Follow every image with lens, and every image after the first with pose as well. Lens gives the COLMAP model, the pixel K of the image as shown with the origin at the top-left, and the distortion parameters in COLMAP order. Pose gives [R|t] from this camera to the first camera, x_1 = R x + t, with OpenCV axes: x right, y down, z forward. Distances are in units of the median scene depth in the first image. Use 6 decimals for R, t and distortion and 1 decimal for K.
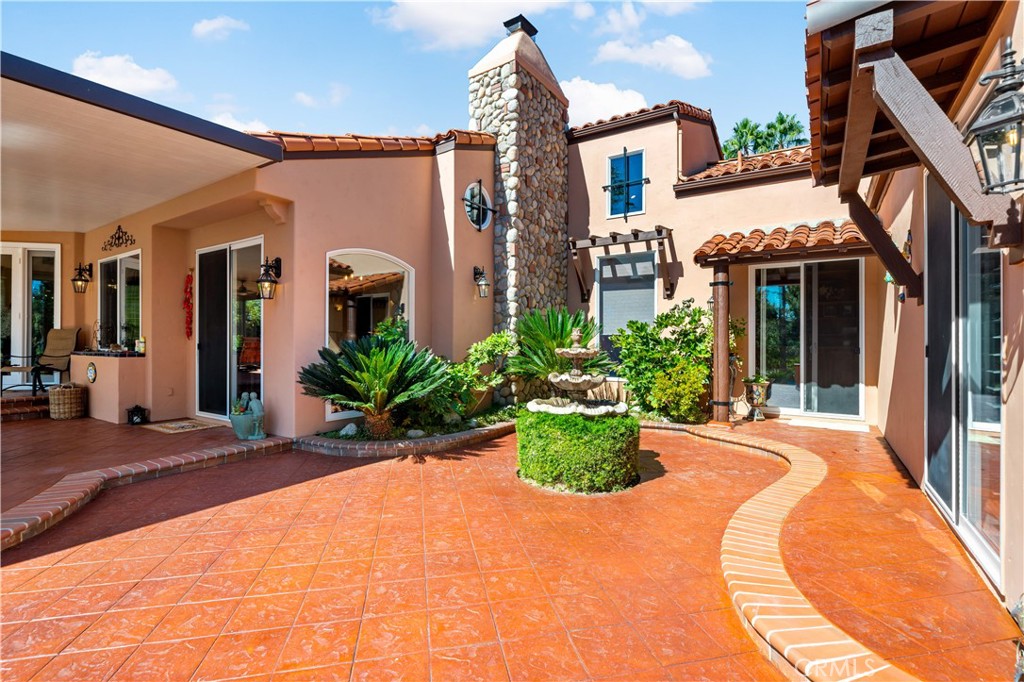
lens RADIAL K [[468.7, 0, 513.4], [0, 468.7, 338.1], [0, 0, 1]] dist [0.000968, -0.000284]
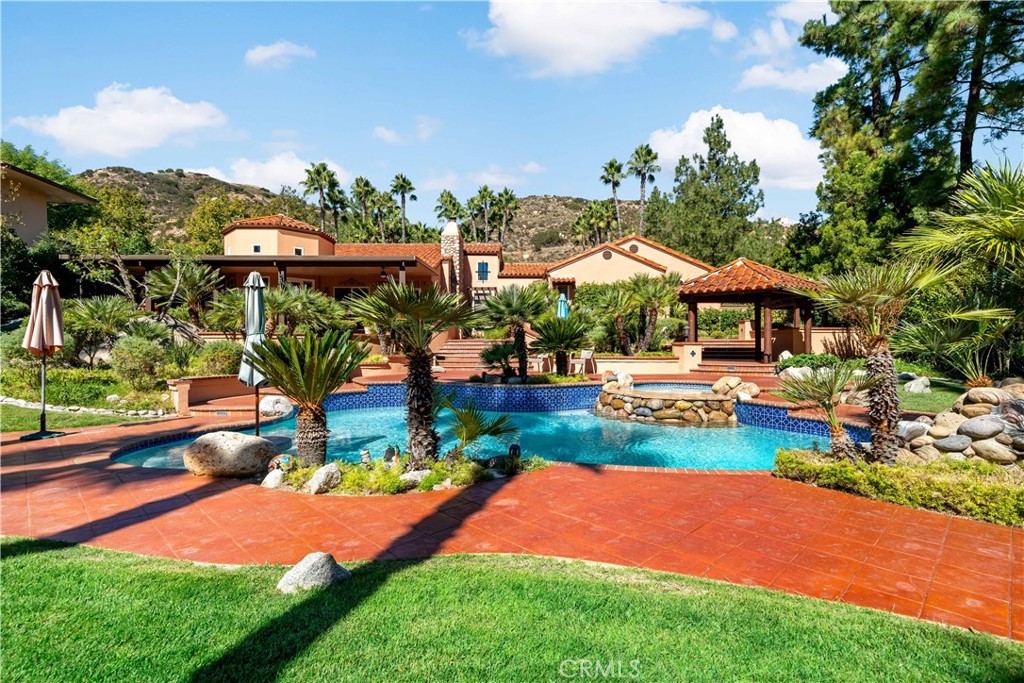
lens RADIAL K [[468.7, 0, 515.6], [0, 468.7, 344.0], [0, 0, 1]] dist [0.000968, -0.000284]
pose [[0.846603, -0.005307, 0.532199, -1.402393], [0.000712, 0.999961, 0.008839, 0.159878], [-0.532225, -0.007104, 0.846573, -2.031052]]
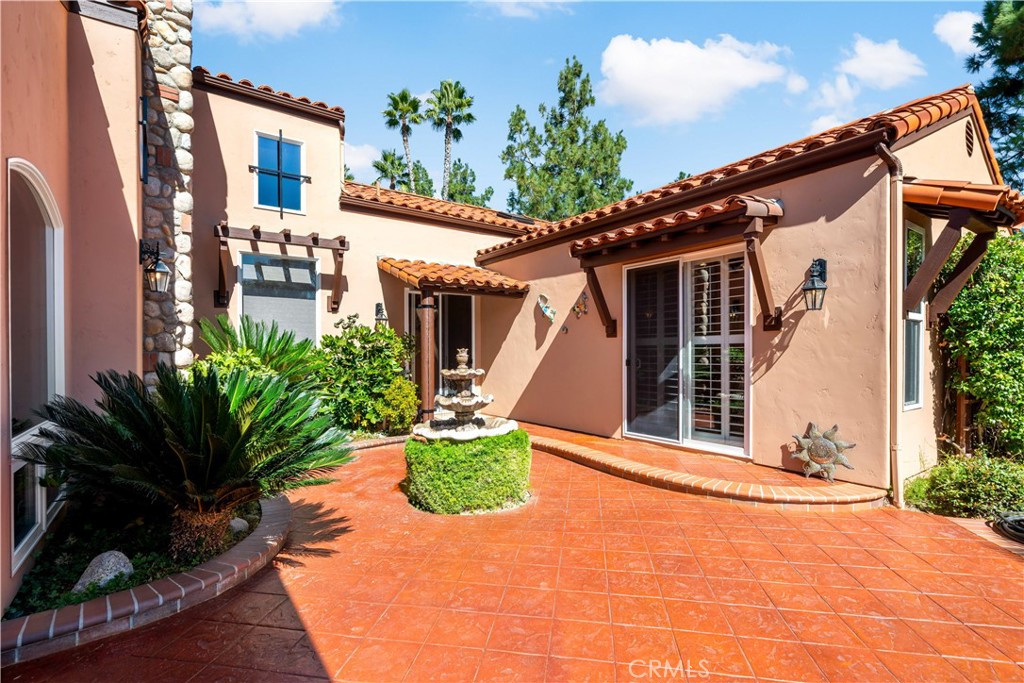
lens RADIAL K [[468.7, 0, 512.4], [0, 468.7, 352.2], [0, 0, 1]] dist [0.000968, -0.000284]
pose [[0.359690, -0.011387, 0.933002, -0.432926], [-0.001573, 0.999917, 0.012811, -0.015852], [-0.933070, -0.006076, 0.359643, 0.313719]]
